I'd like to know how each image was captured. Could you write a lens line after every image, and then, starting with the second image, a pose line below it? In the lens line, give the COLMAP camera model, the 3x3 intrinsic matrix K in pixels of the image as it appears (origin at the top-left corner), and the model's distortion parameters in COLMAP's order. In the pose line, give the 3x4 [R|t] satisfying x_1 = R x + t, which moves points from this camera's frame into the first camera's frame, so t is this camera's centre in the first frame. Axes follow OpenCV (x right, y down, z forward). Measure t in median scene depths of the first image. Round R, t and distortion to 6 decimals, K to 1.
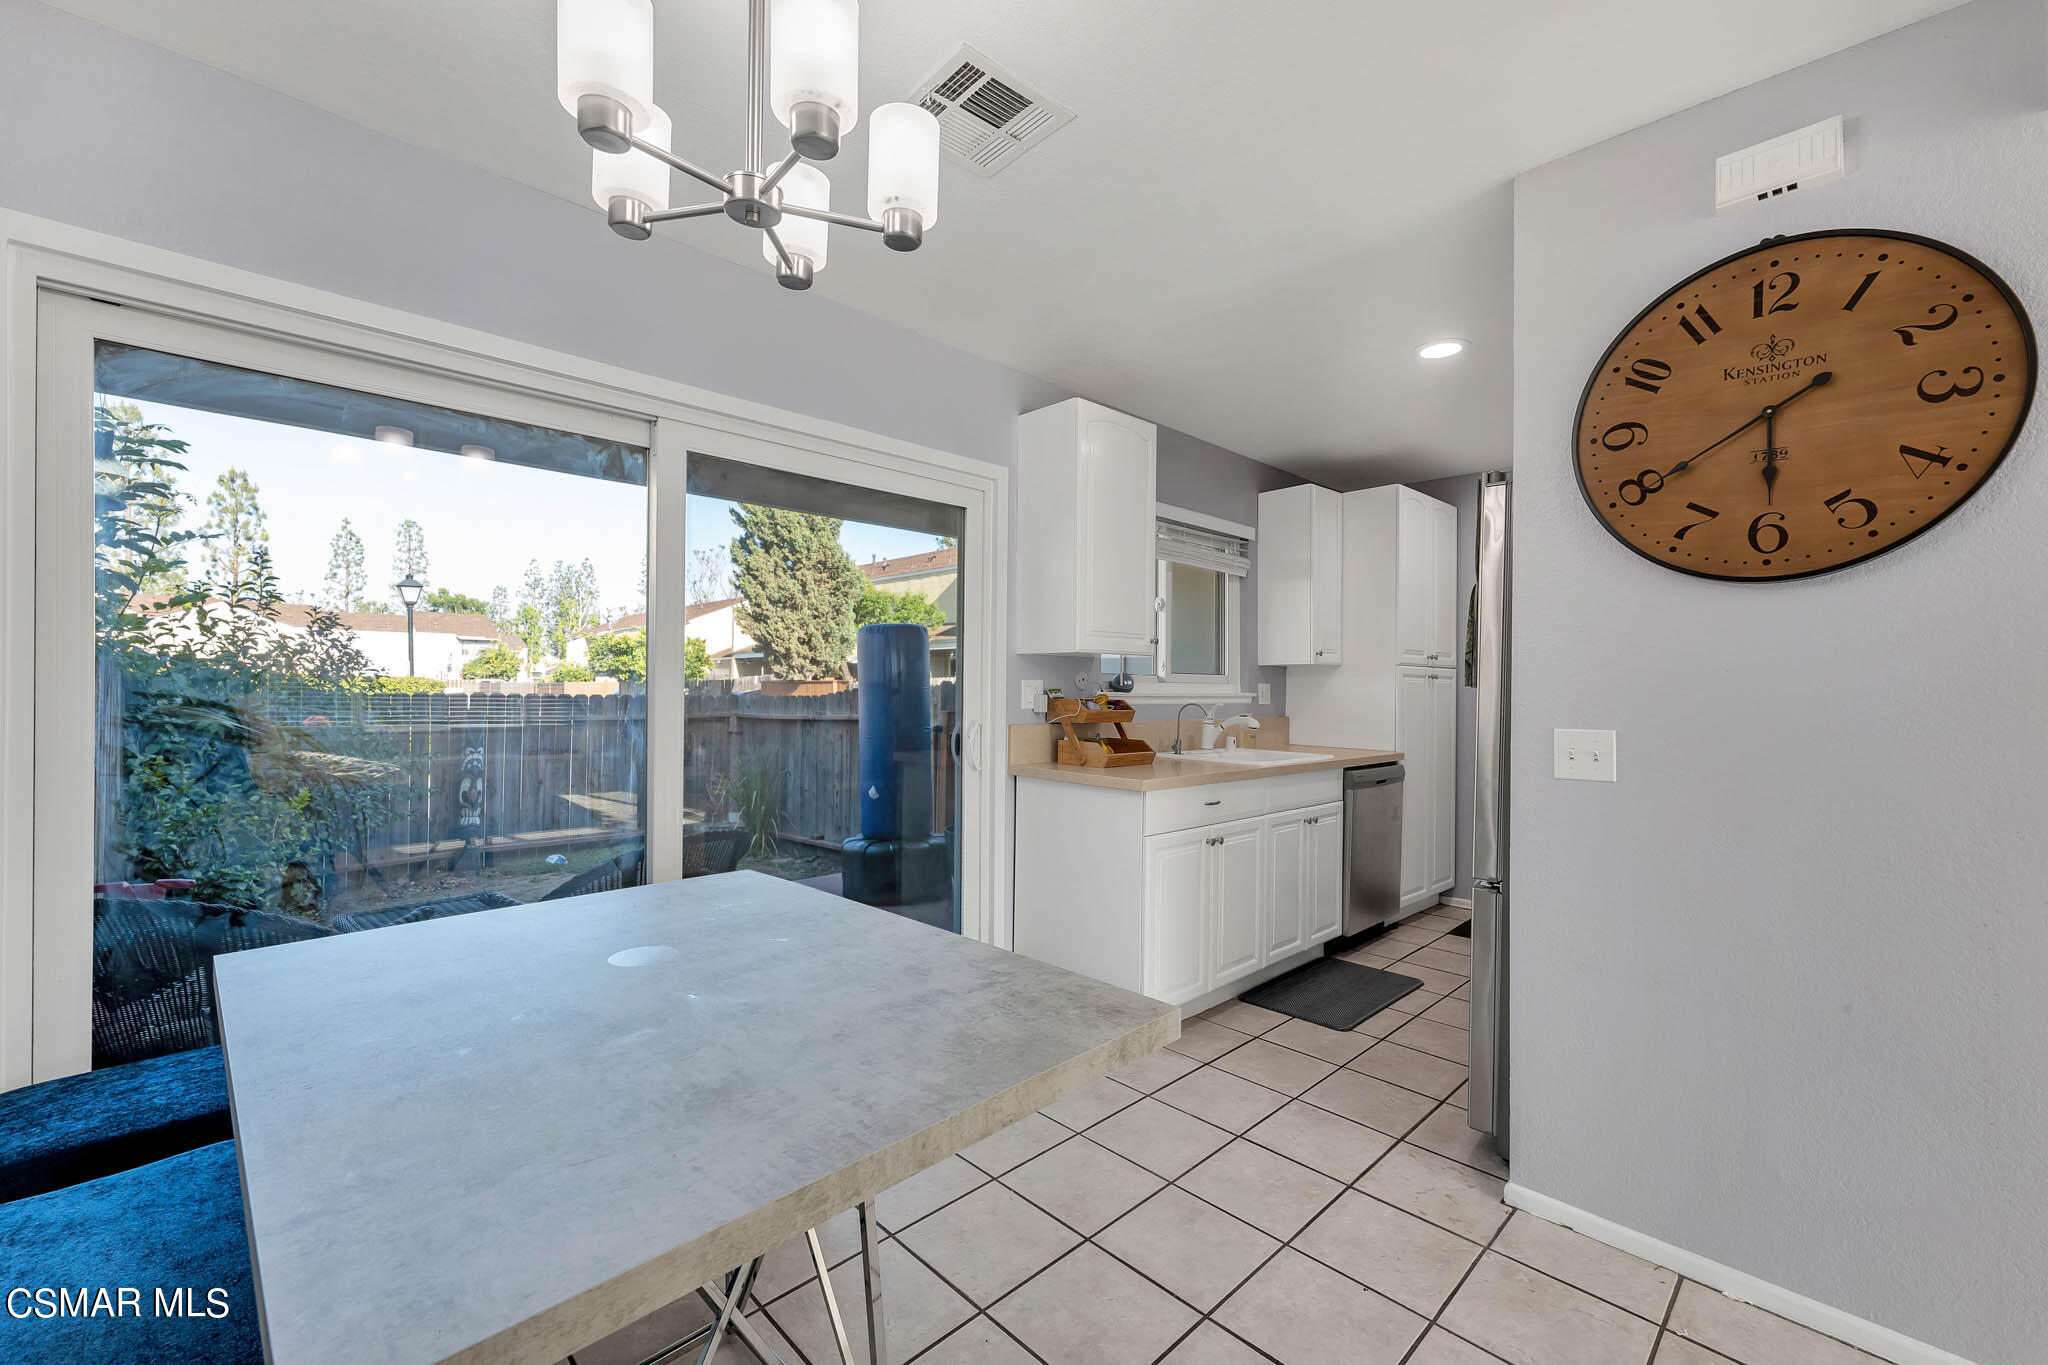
lens RADIAL K [[831.6, 0, 1034.5], [0, 831.6, 690.3], [0, 0, 1]] dist [0.007391, -0.000545]
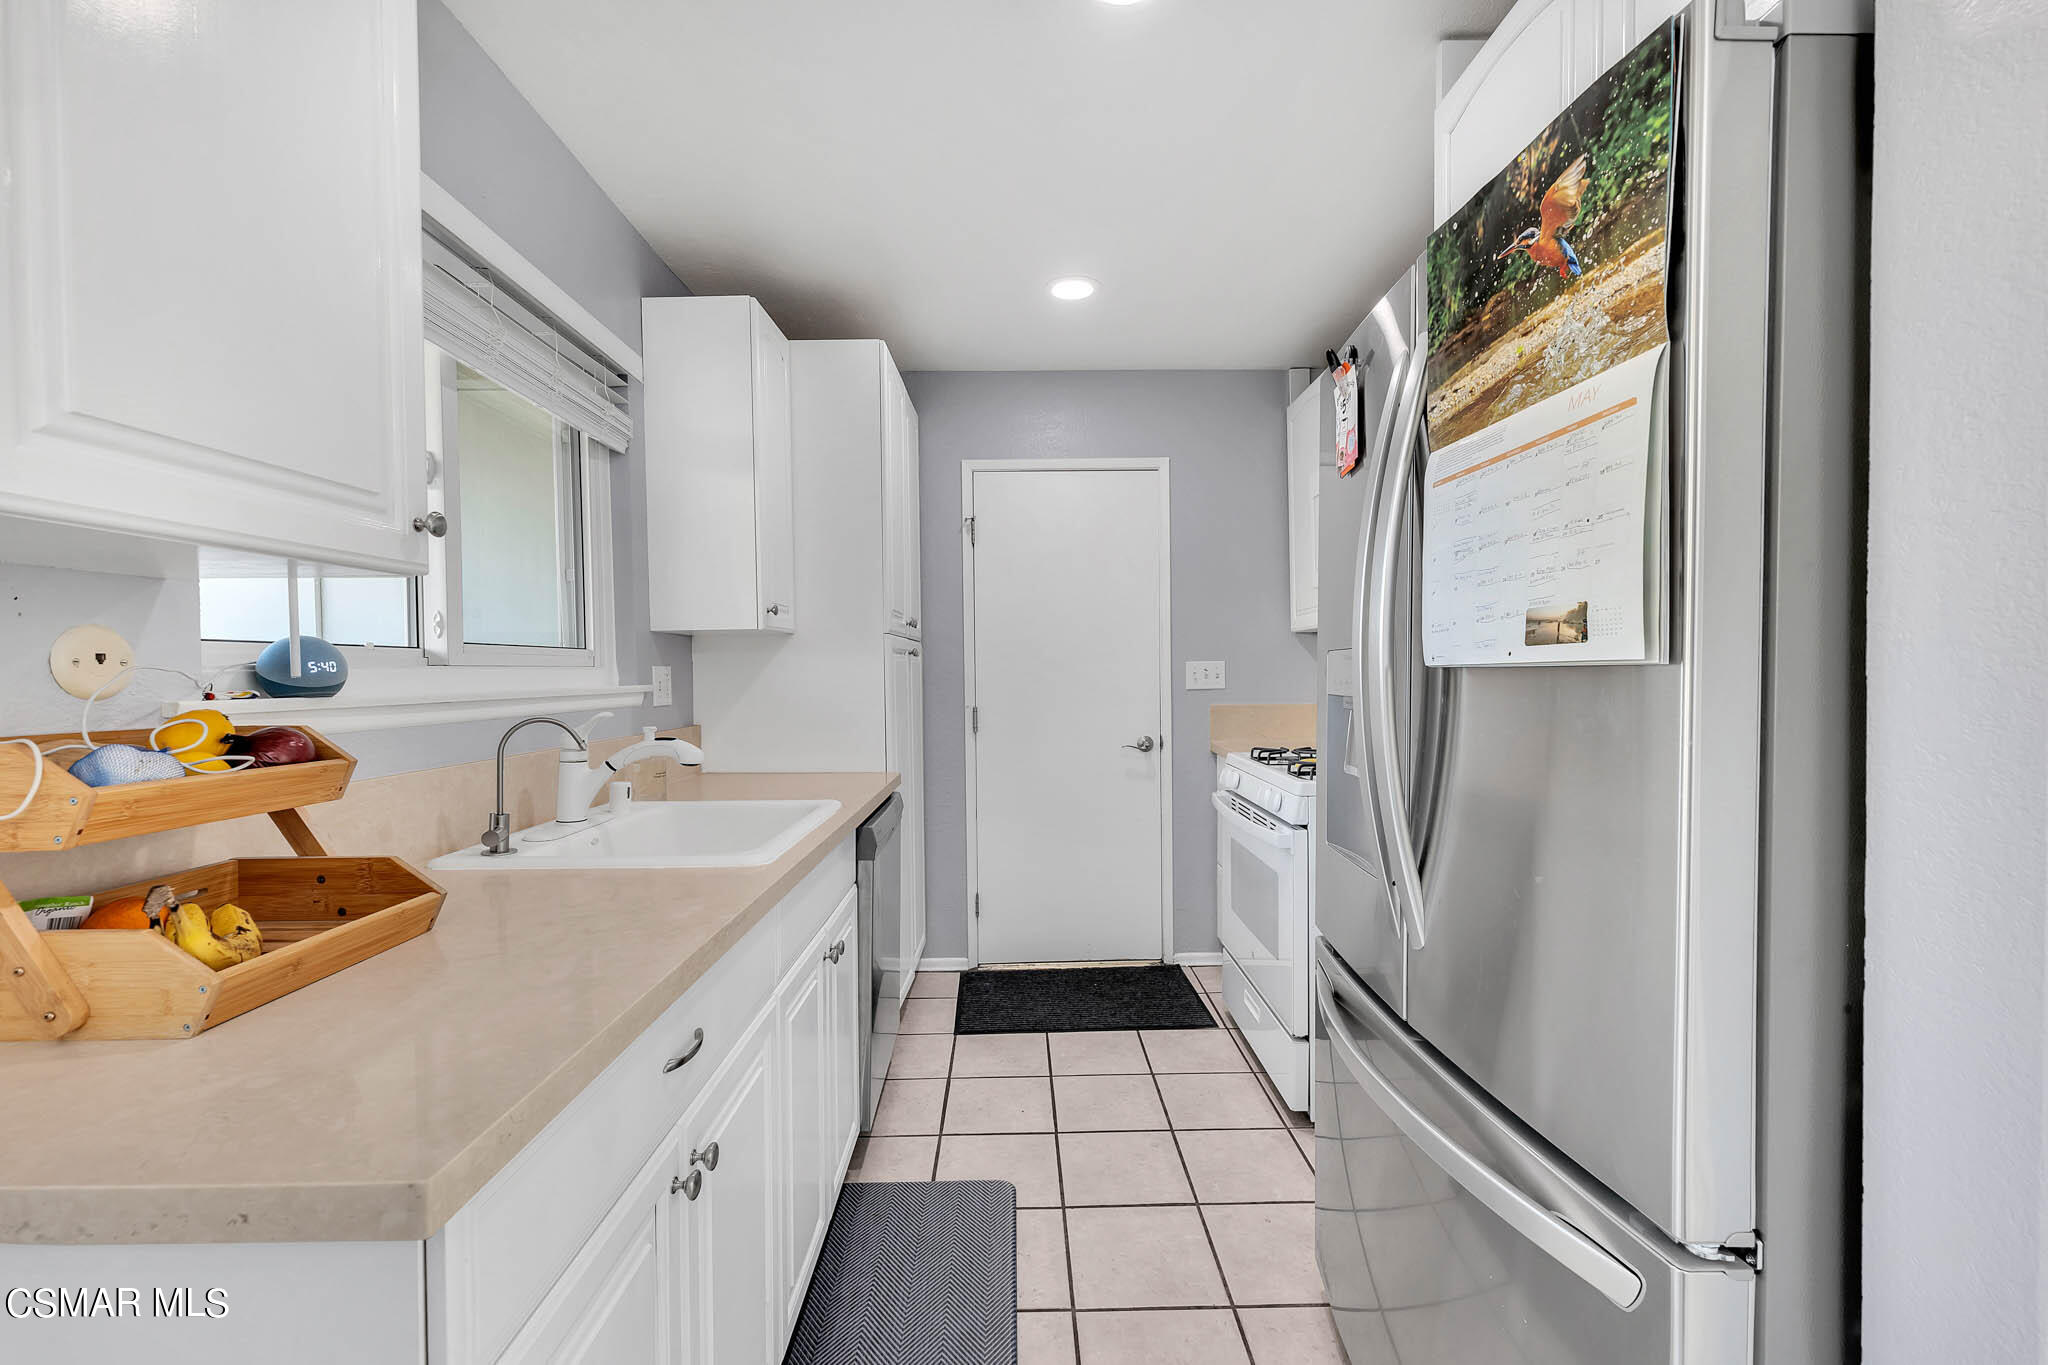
lens RADIAL K [[831.6, 0, 1022.2], [0, 831.6, 684.5], [0, 0, 1]] dist [0.007391, -0.000545]
pose [[0.696539, -0.029509, 0.716911, 0.066507], [0.018199, 0.999559, 0.023461, -0.005298], [-0.717288, -0.003294, 0.696769, 0.559398]]
